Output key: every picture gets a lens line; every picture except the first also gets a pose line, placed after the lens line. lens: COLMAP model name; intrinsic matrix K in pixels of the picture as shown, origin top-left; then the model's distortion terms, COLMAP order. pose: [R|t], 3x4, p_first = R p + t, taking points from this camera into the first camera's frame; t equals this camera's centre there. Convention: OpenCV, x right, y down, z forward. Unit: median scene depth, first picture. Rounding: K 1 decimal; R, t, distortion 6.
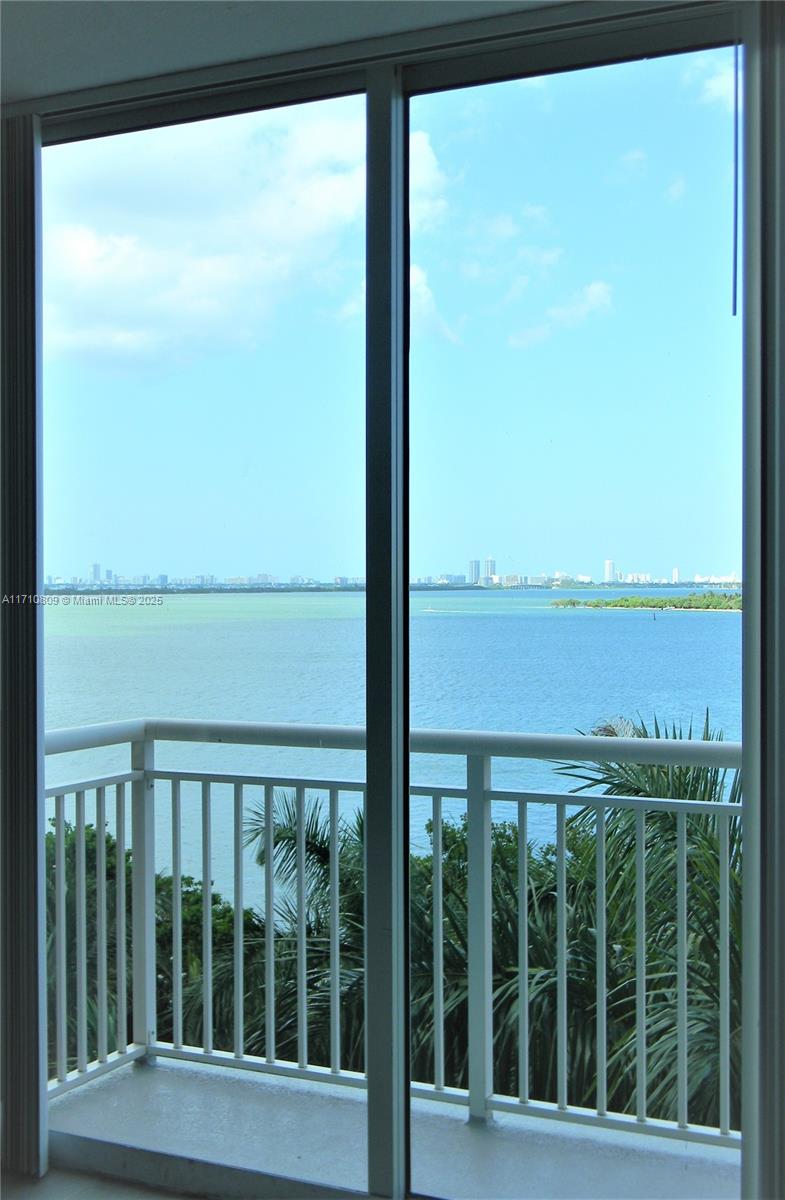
lens RADIAL K [[1431.3, 0, 392.5], [0, 1431.3, 600.0], [0, 0, 1]] dist [-0.012881, -0.038889]
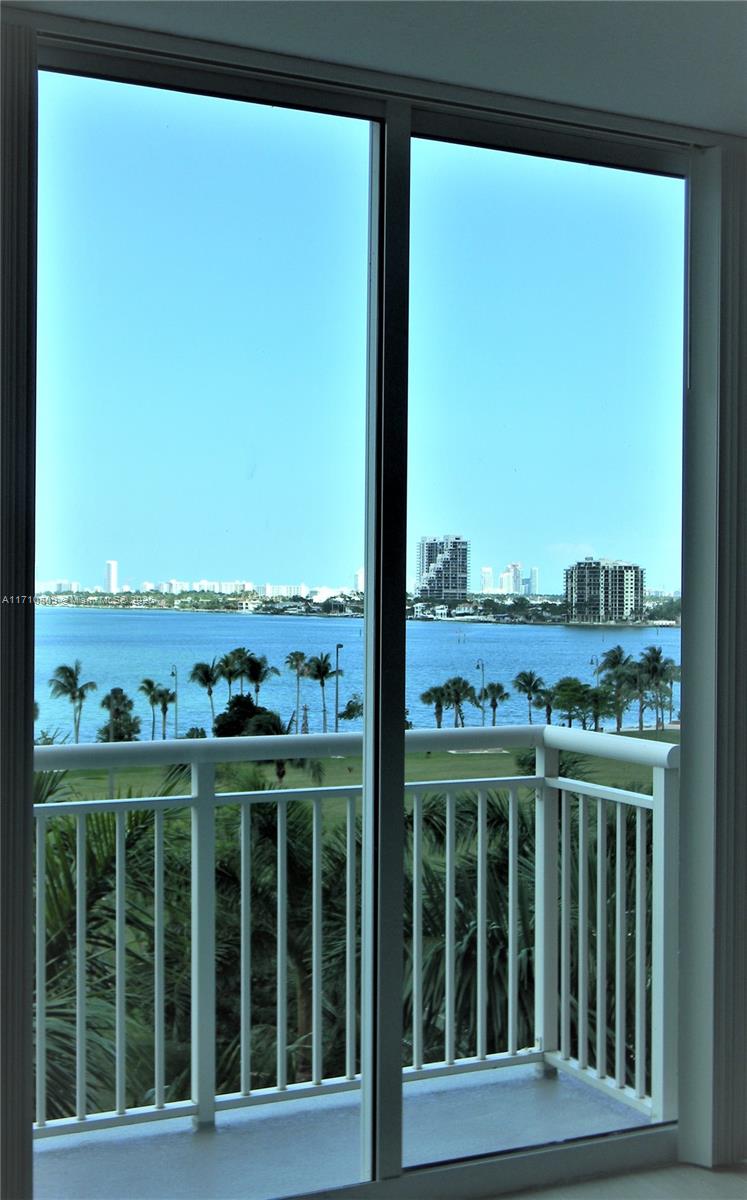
lens RADIAL K [[1421.2, 0, 373.5], [0, 1421.2, 600.0], [0, 0, 1]] dist [-0.013744, 0.005796]
pose [[0.644696, -0.002640, 0.764435, -0.633332], [-0.001054, 0.999990, 0.004342, -0.011150], [-0.764438, -0.003605, 0.644687, 0.267985]]
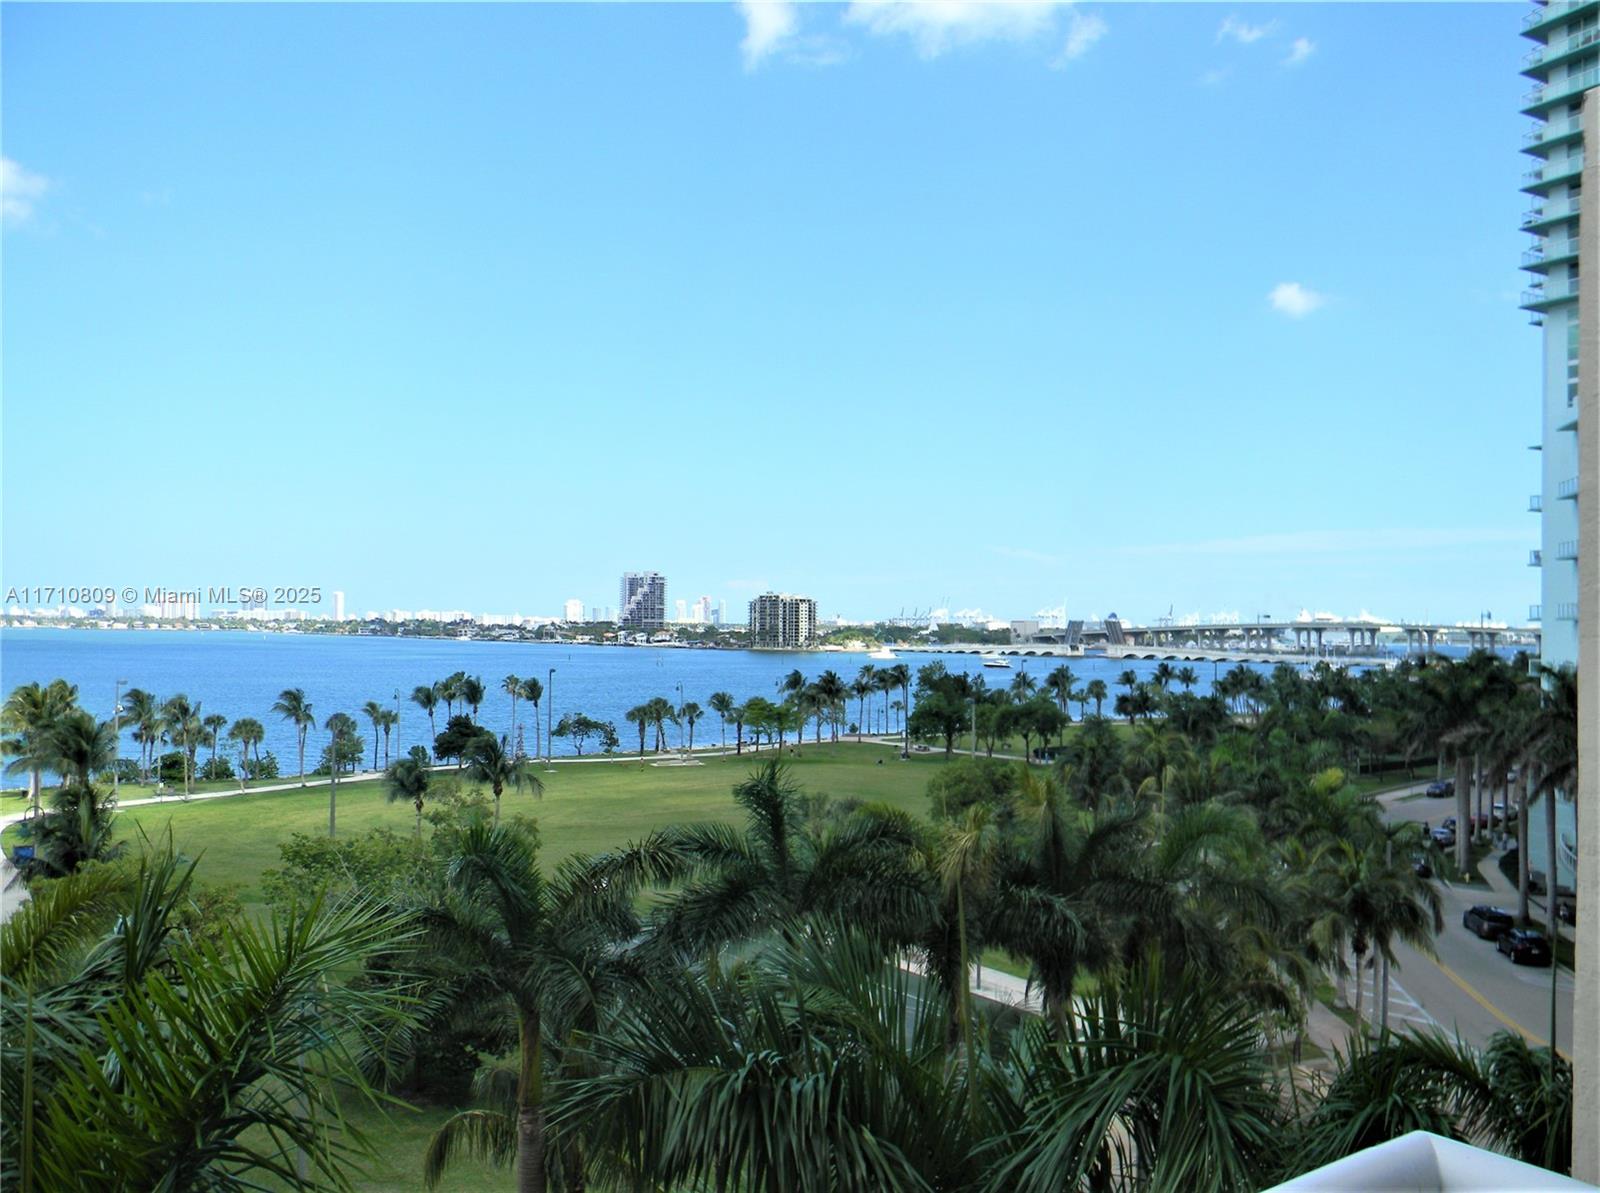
lens RADIAL K [[1286.9, 0, 800.0], [0, 1286.9, 596.5], [0, 0, 1]] dist [0.002596, -0.000578]
pose [[0.511135, 0.020568, 0.859254, -0.653398], [-0.003831, 0.999758, -0.021653, -0.010569], [-0.859492, 0.007776, 0.511091, 0.246295]]
